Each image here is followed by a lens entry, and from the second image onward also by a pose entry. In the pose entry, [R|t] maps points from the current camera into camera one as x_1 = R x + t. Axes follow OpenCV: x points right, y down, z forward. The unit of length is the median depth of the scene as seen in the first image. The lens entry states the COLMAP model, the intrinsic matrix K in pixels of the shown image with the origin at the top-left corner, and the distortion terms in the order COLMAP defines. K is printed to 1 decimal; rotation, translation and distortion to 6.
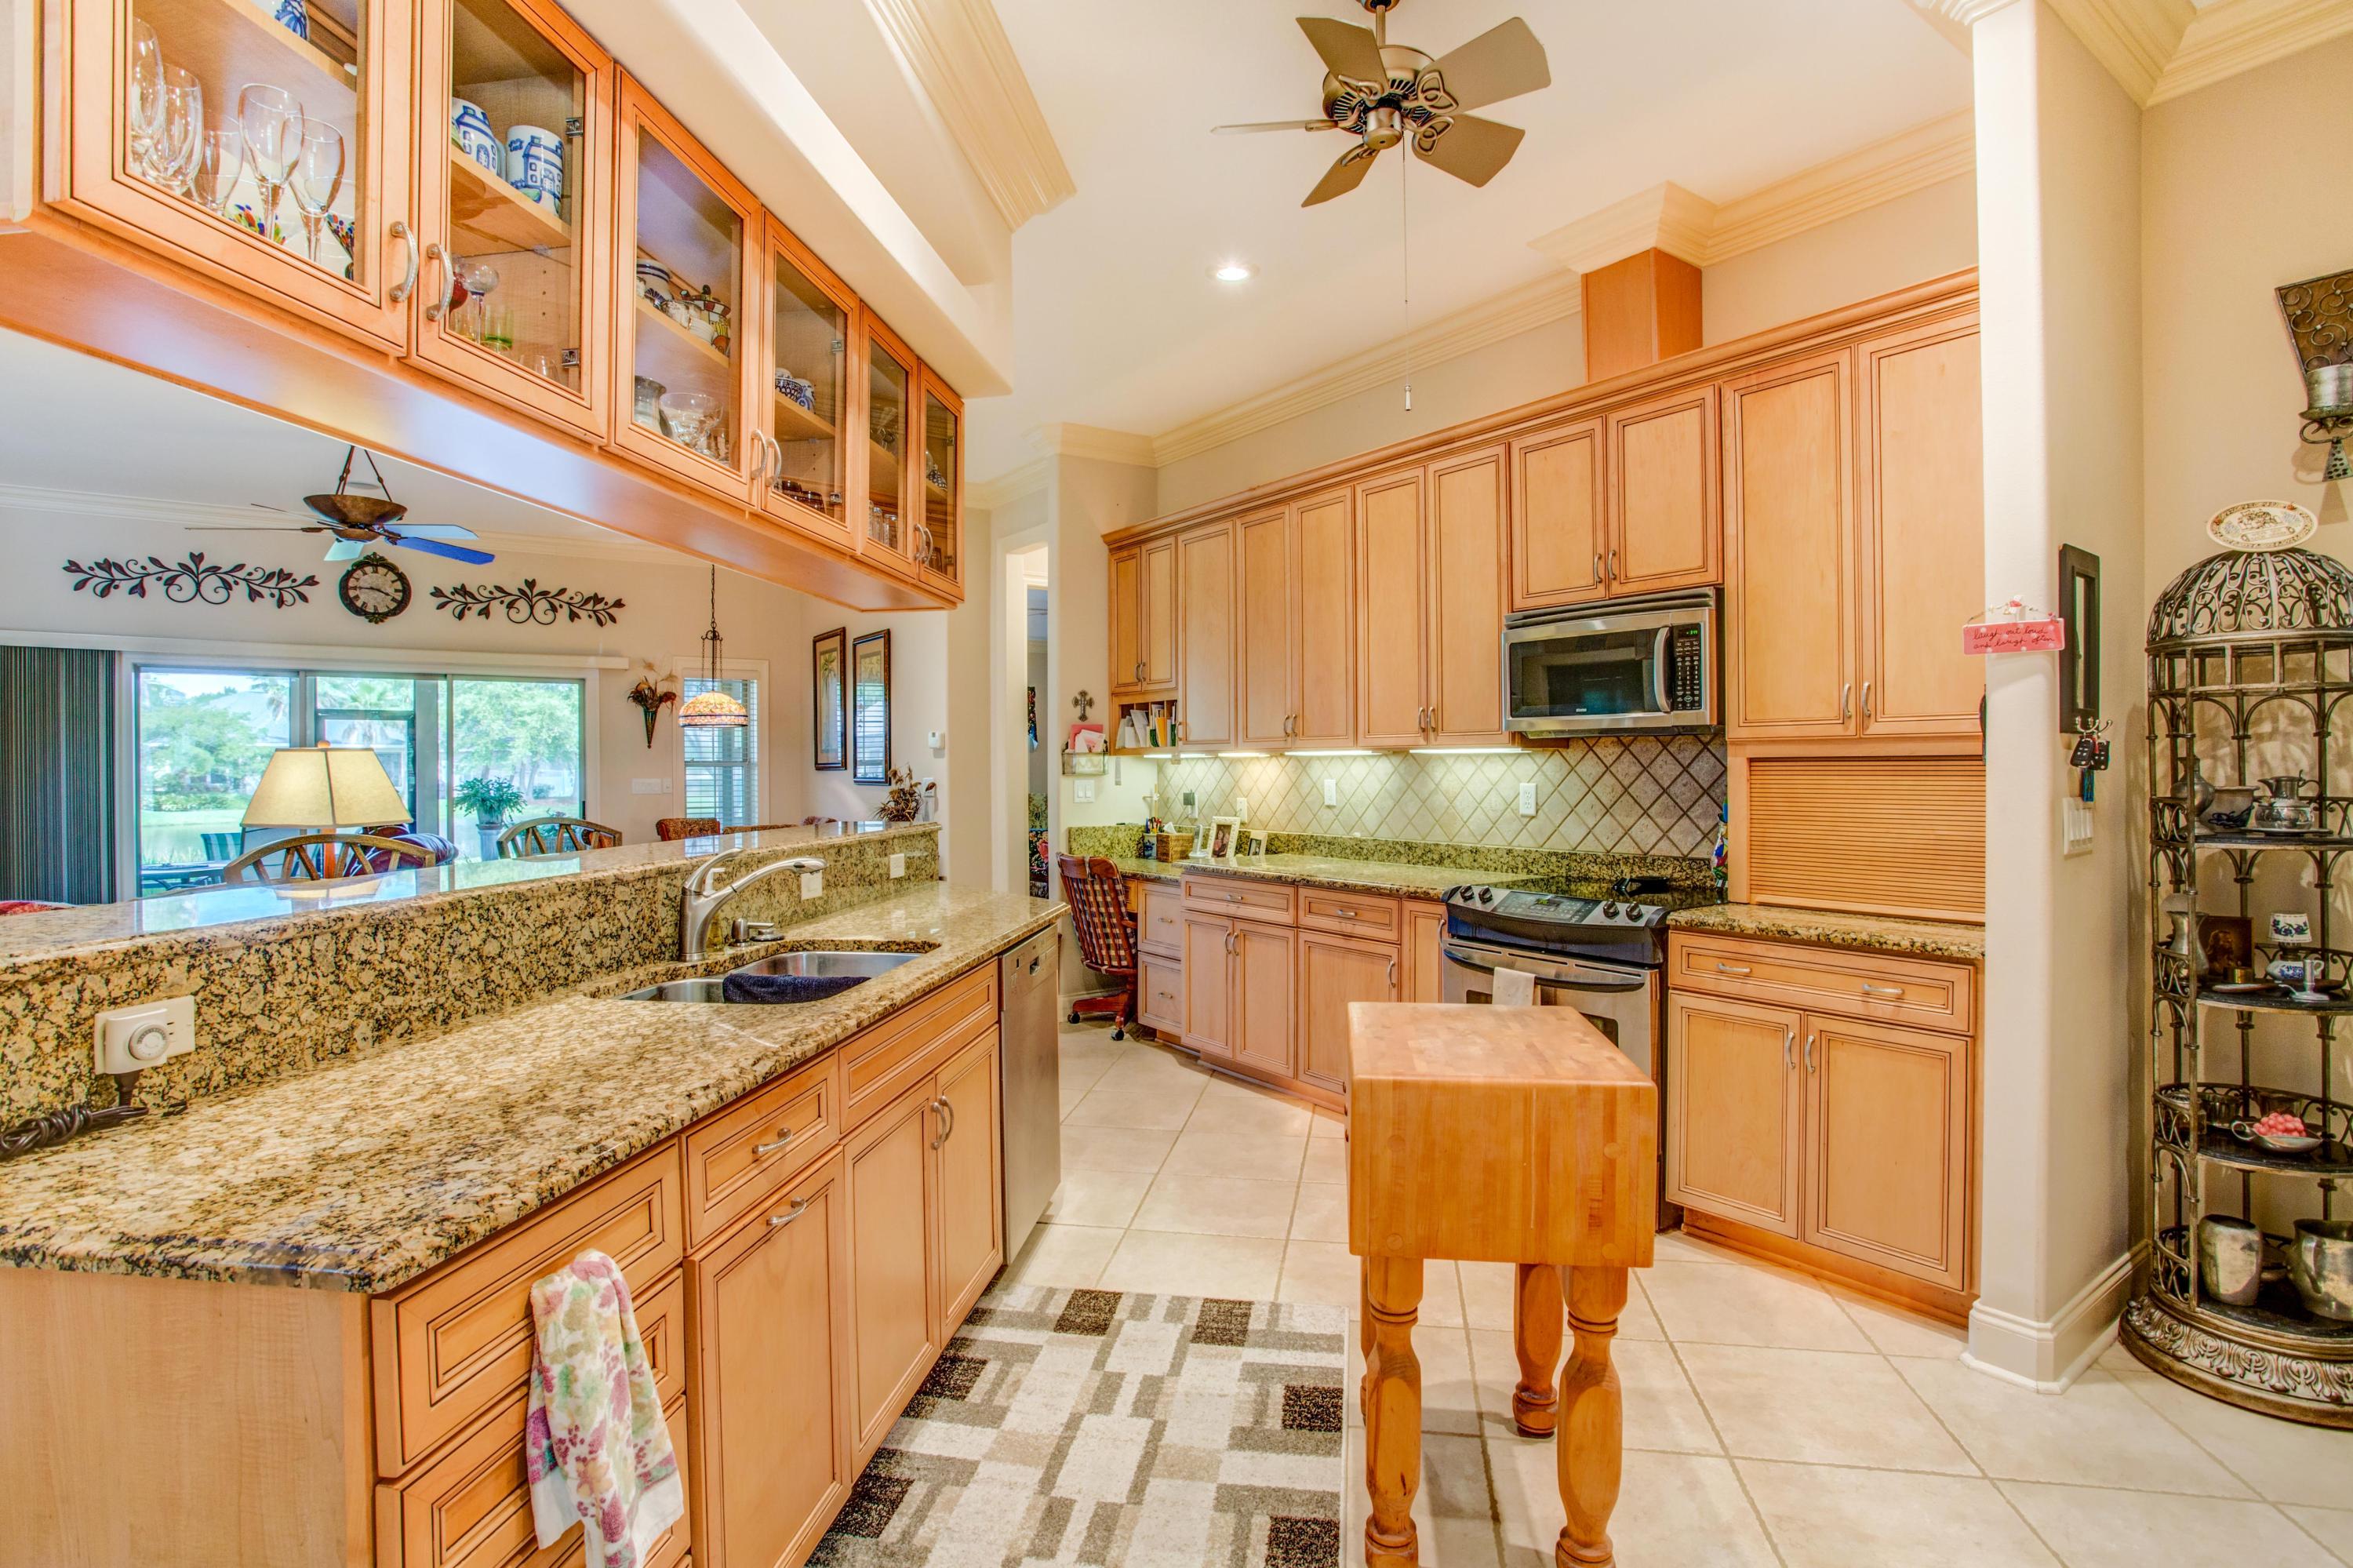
lens RADIAL K [[1158.3, 0, 1179.6], [0, 1158.3, 774.1], [0, 0, 1]] dist [-0.054953, 0.024418]
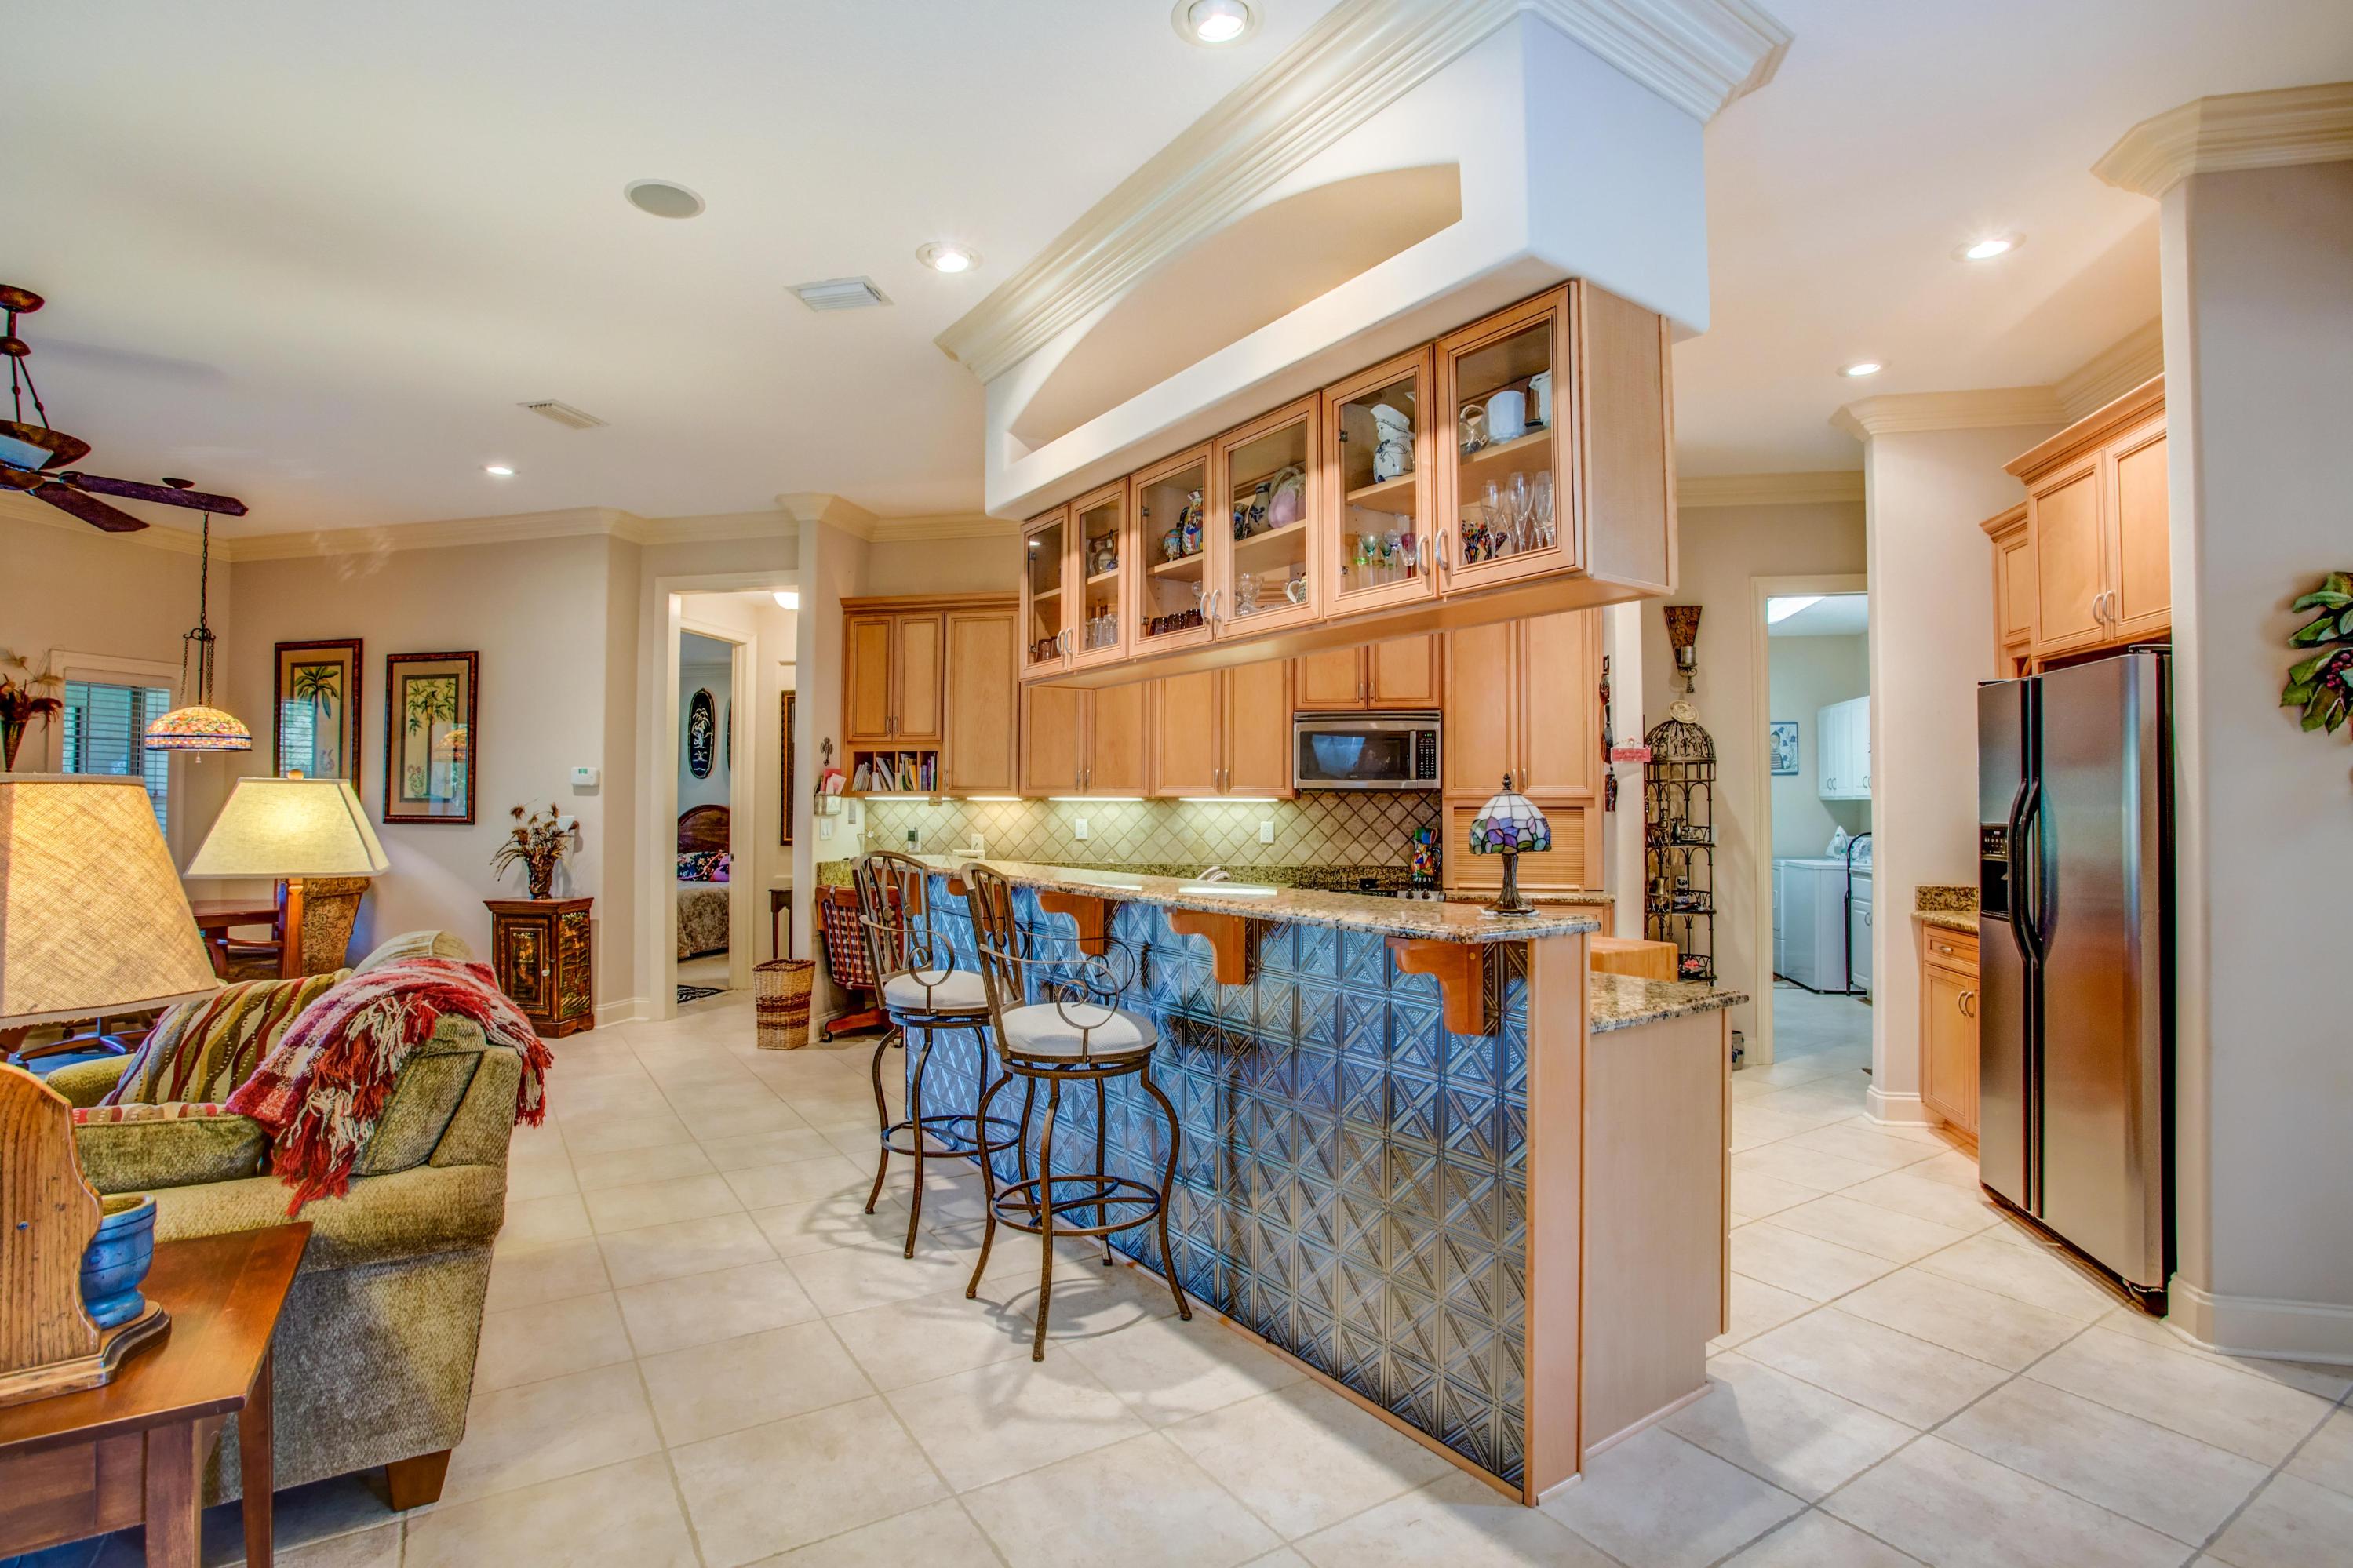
lens RADIAL K [[1158.2, 0, 1161.1], [0, 1158.2, 770.3], [0, 0, 1]] dist [-0.054953, 0.024418]
pose [[0.739951, 0.027771, 0.672087, -0.490807], [-0.003626, 0.999298, -0.037300, -0.001309], [-0.672651, 0.025163, 0.739532, -0.012600]]
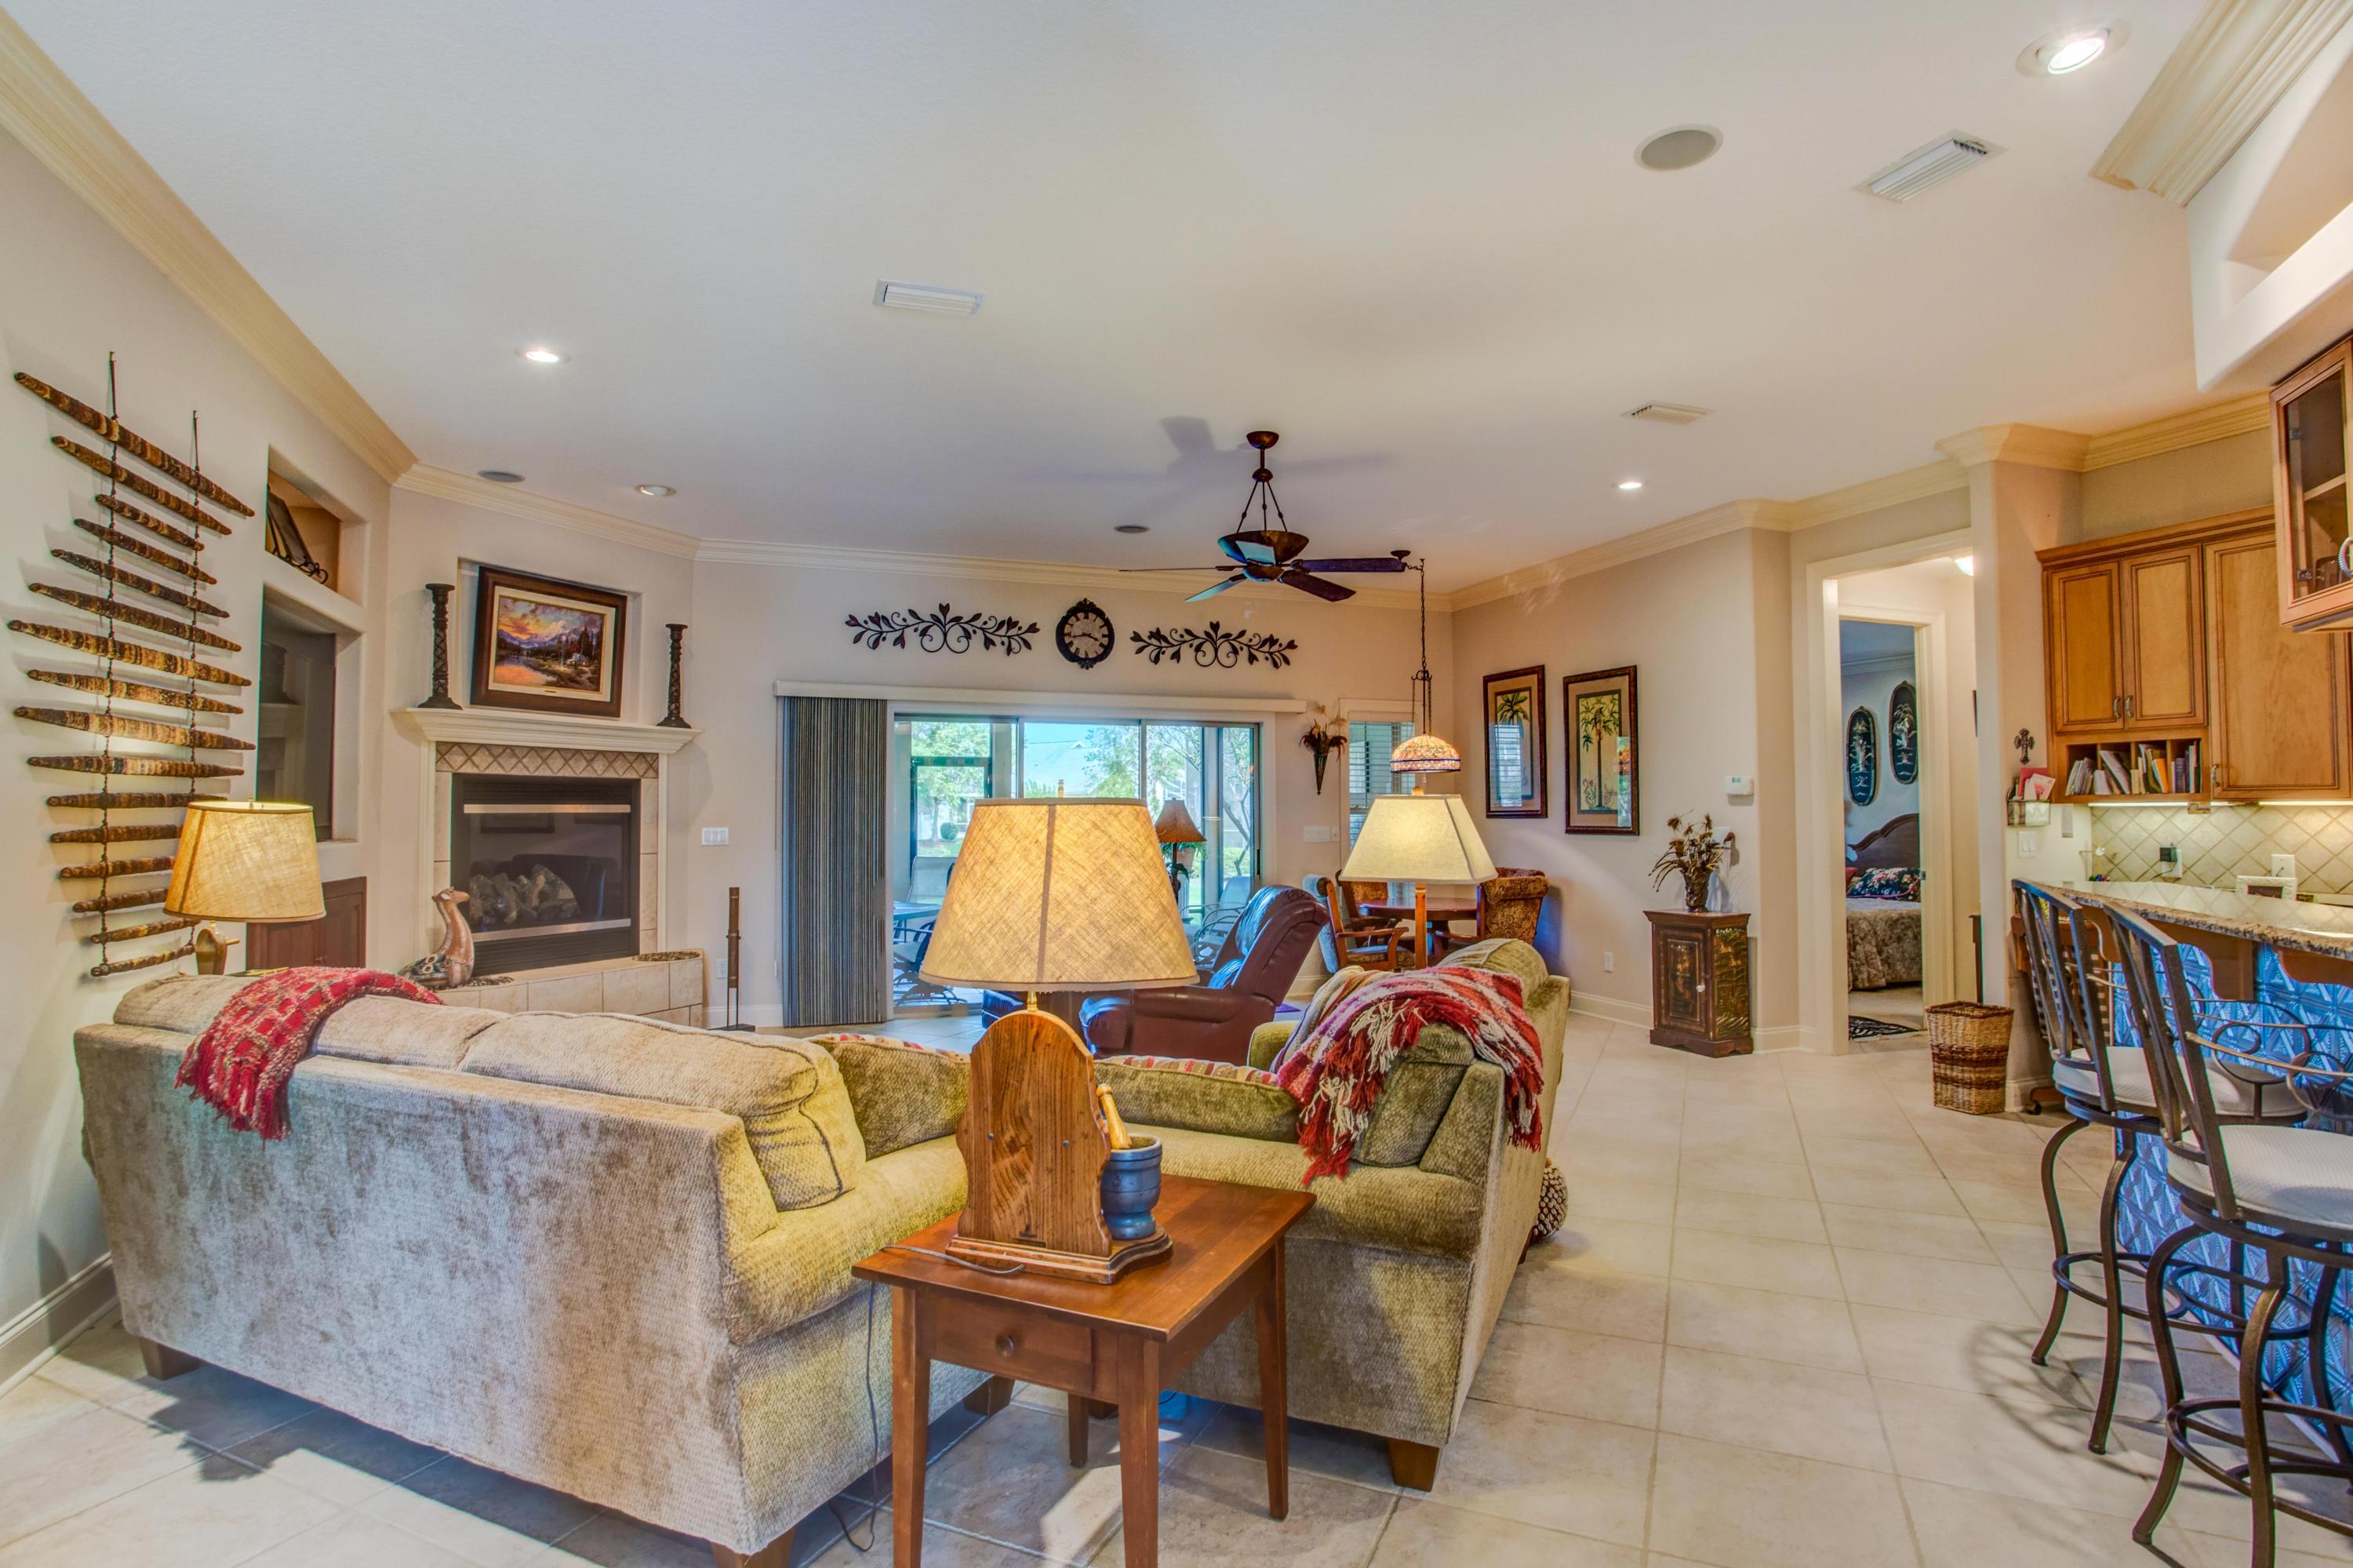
lens RADIAL K [[1187.4, 0, 1184.5], [0, 1187.4, 774.0], [0, 0, 1]] dist [-0.050721, 0.015904]
pose [[0.972505, -0.004325, -0.232842, -0.417019], [-0.004376, 0.999312, -0.036839, -0.002857], [0.232841, 0.036845, 0.971816, 0.008602]]
